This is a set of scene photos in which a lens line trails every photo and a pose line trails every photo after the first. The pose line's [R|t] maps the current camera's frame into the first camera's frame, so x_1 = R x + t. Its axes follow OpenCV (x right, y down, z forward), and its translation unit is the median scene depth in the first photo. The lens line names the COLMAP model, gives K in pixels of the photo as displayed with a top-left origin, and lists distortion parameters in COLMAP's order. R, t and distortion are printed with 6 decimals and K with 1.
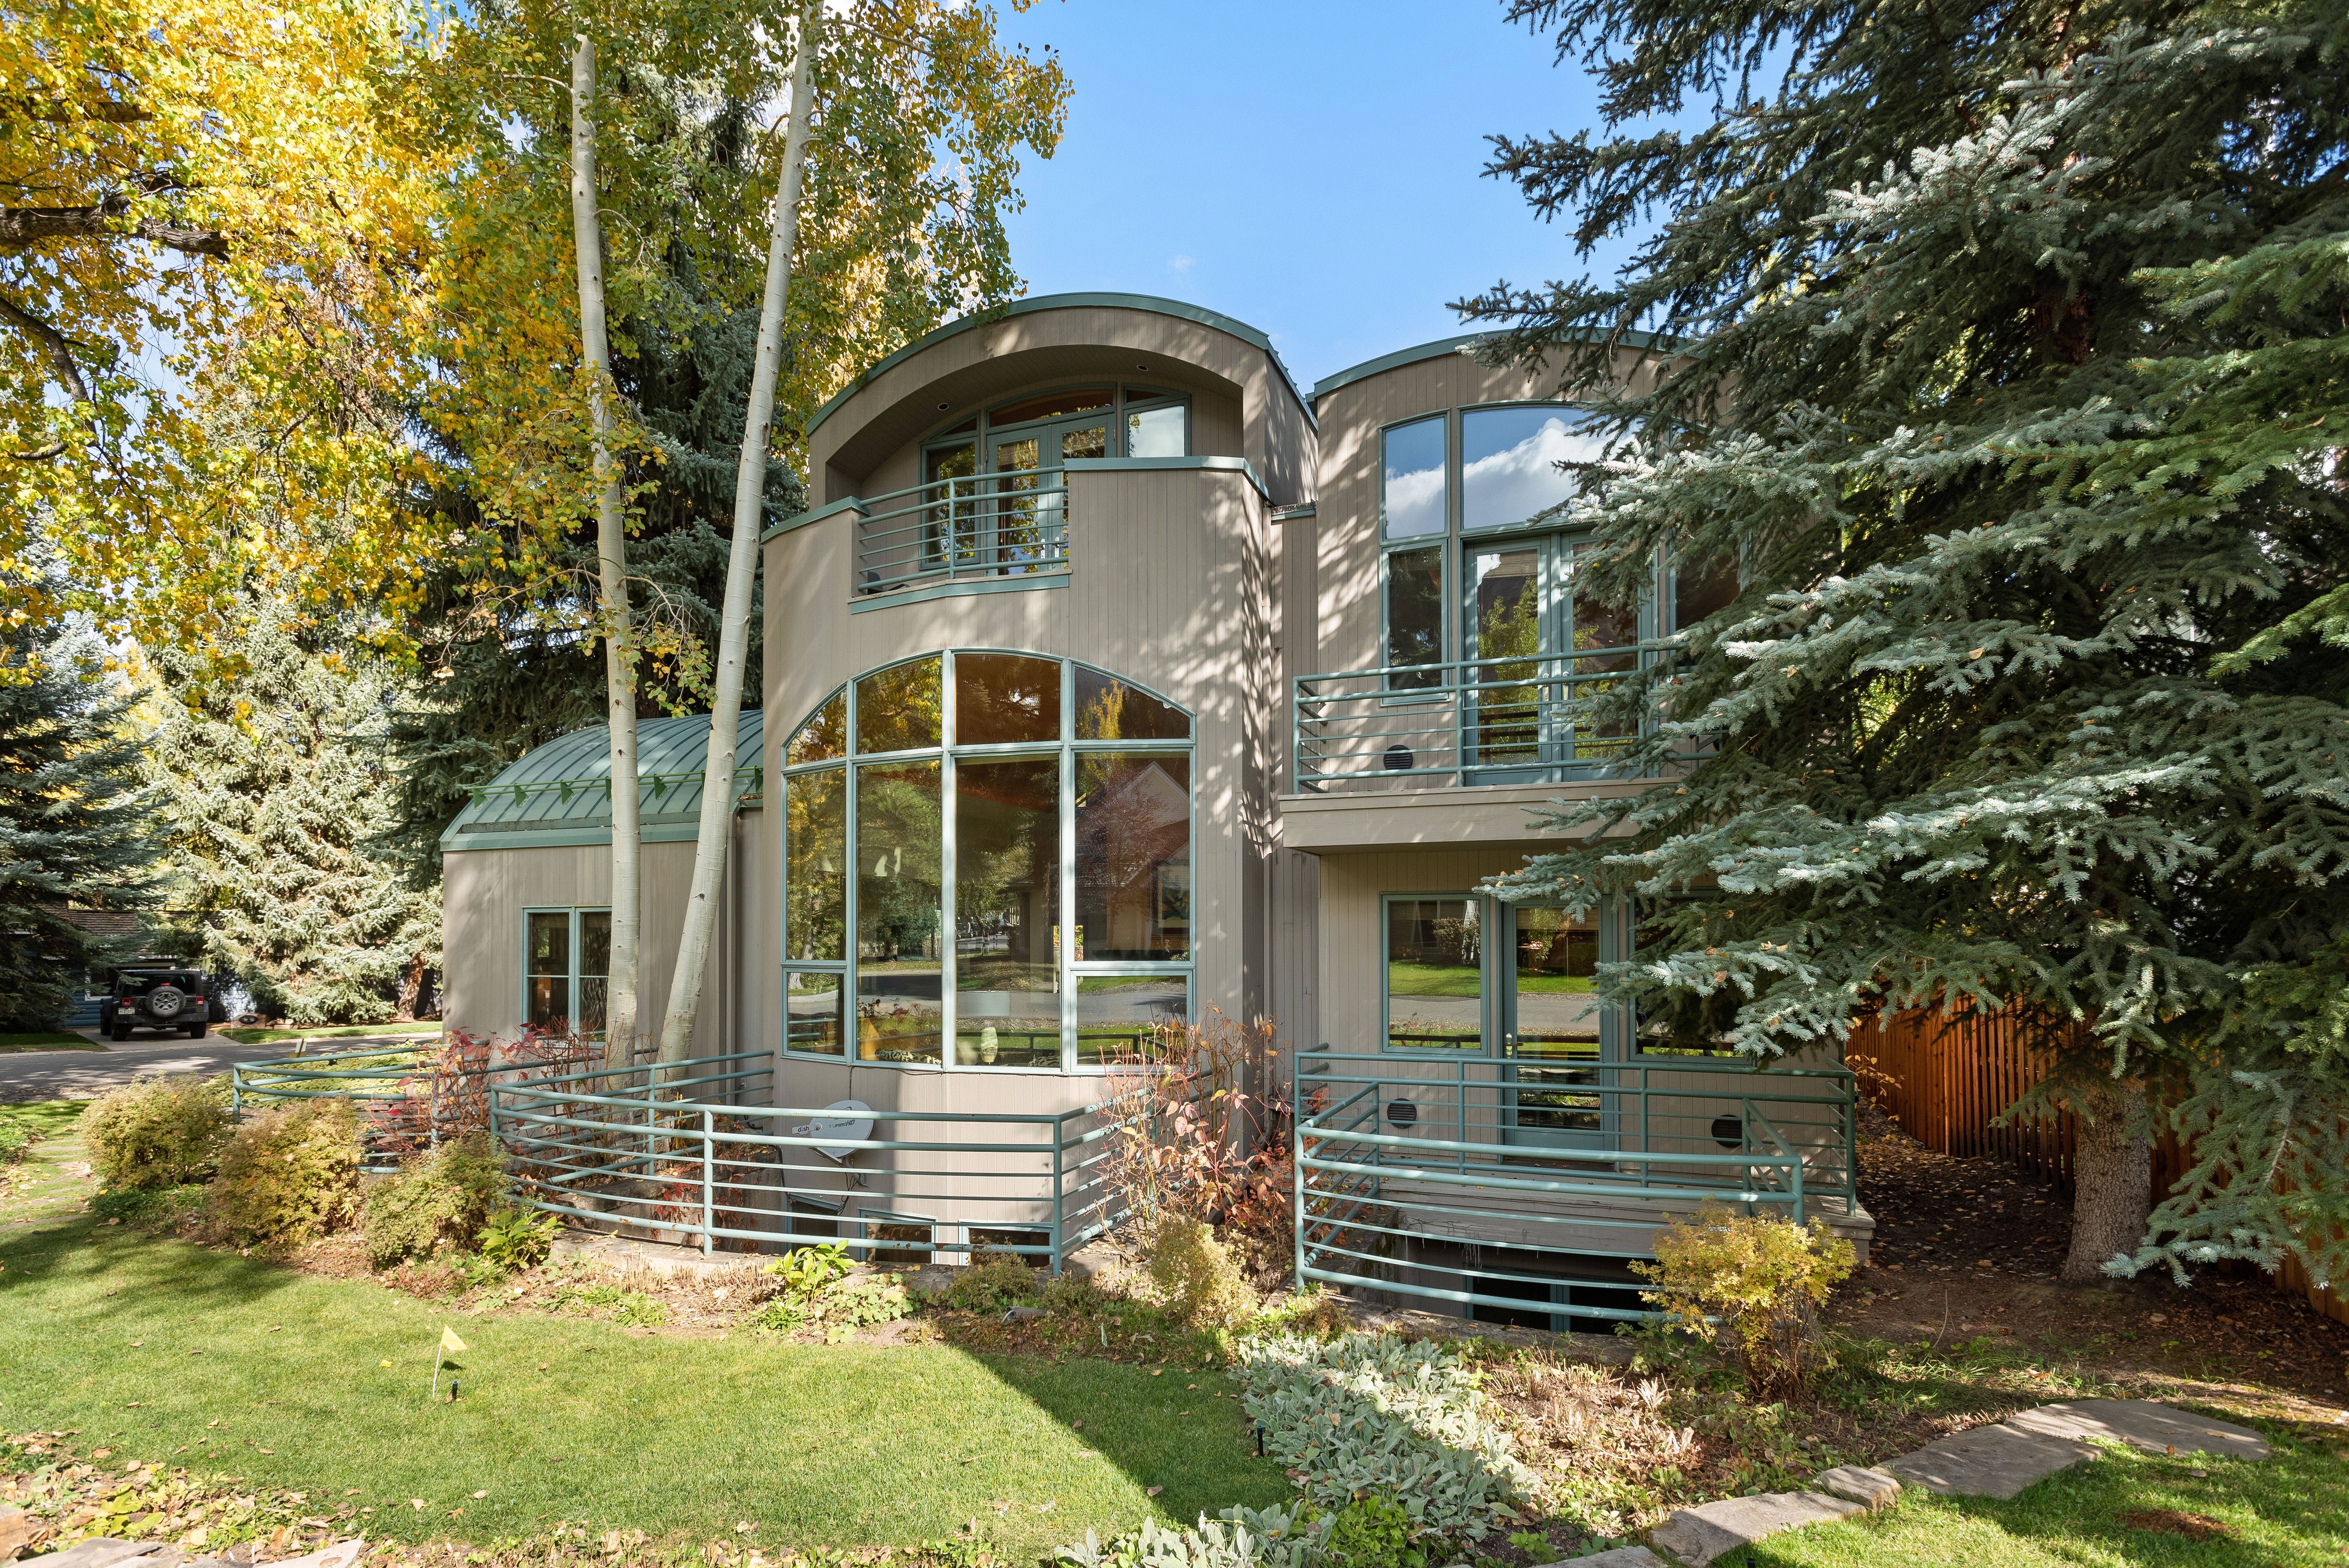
lens RADIAL K [[1176.8, 0, 1174.5], [0, 1176.8, 870.6], [0, 0, 1]] dist [-0.030683, 0.029520]
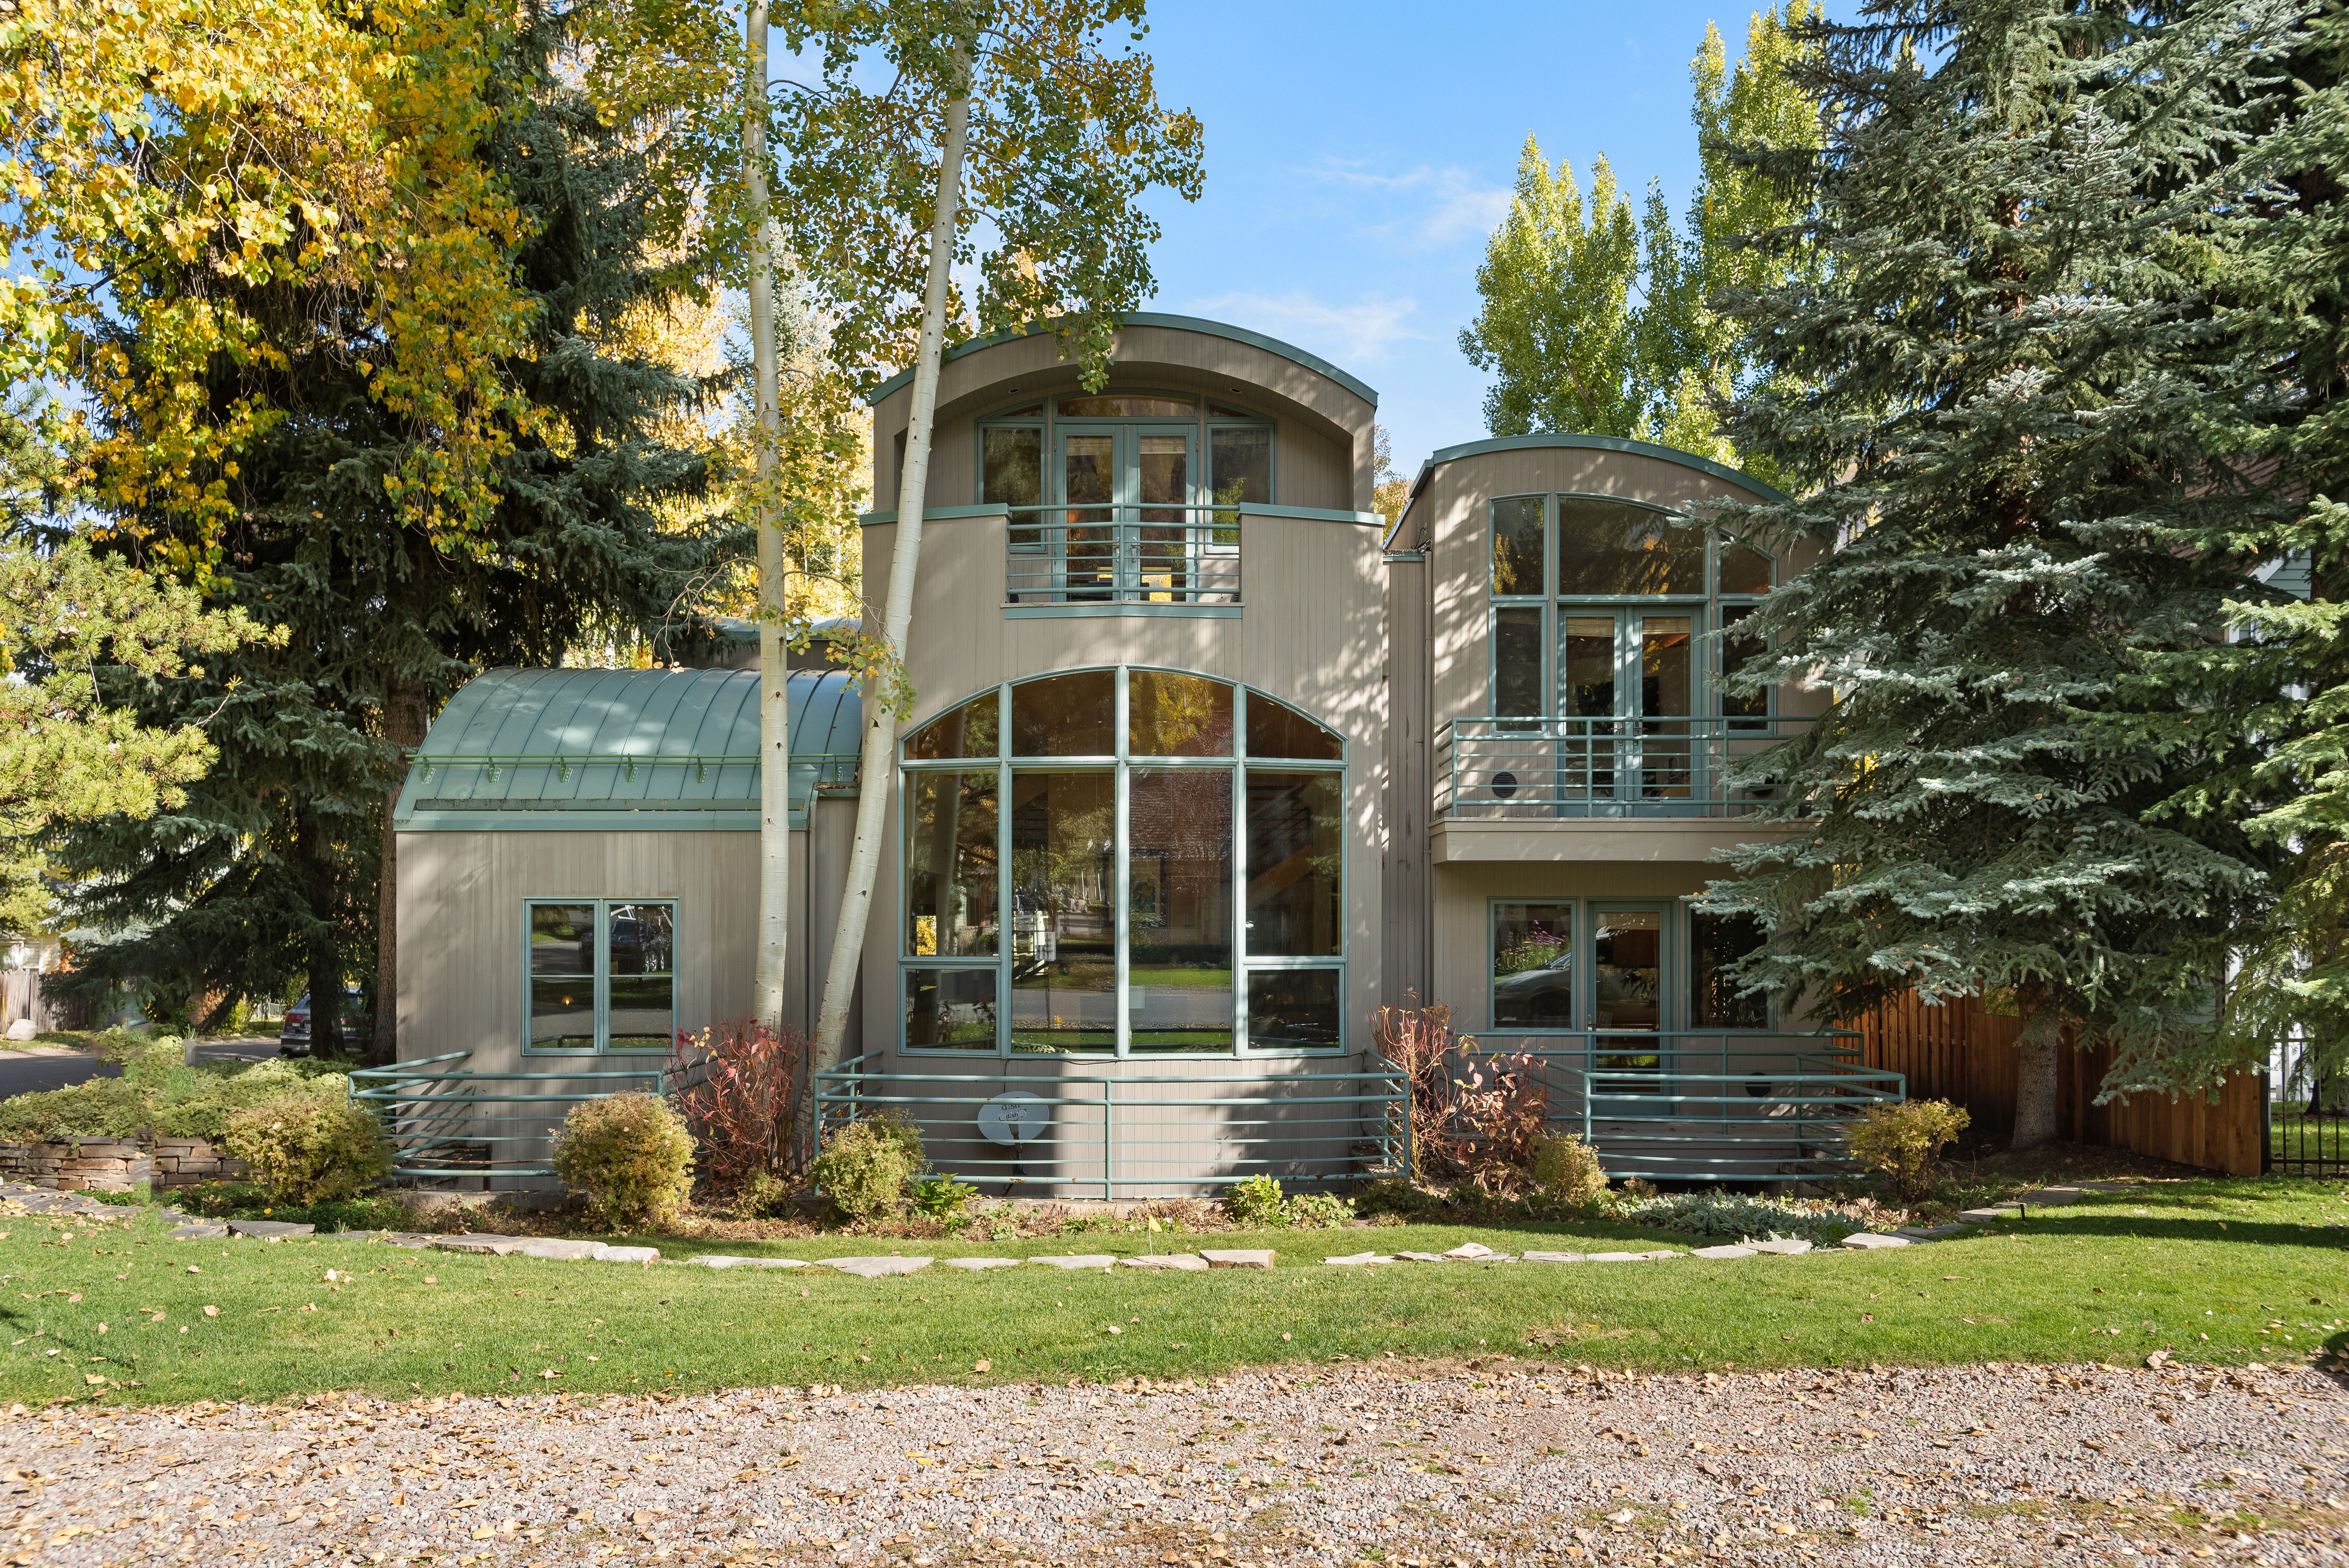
lens RADIAL K [[1766.9, 0, 1174.5], [0, 1766.9, 784.0], [0, 0, 1]] dist [-0.000020, 0.000149]
pose [[0.936422, 0.029494, 0.349634, -0.736665], [-0.022827, 0.999471, -0.023175, -0.045336], [-0.350132, 0.013721, 0.936600, -0.547474]]
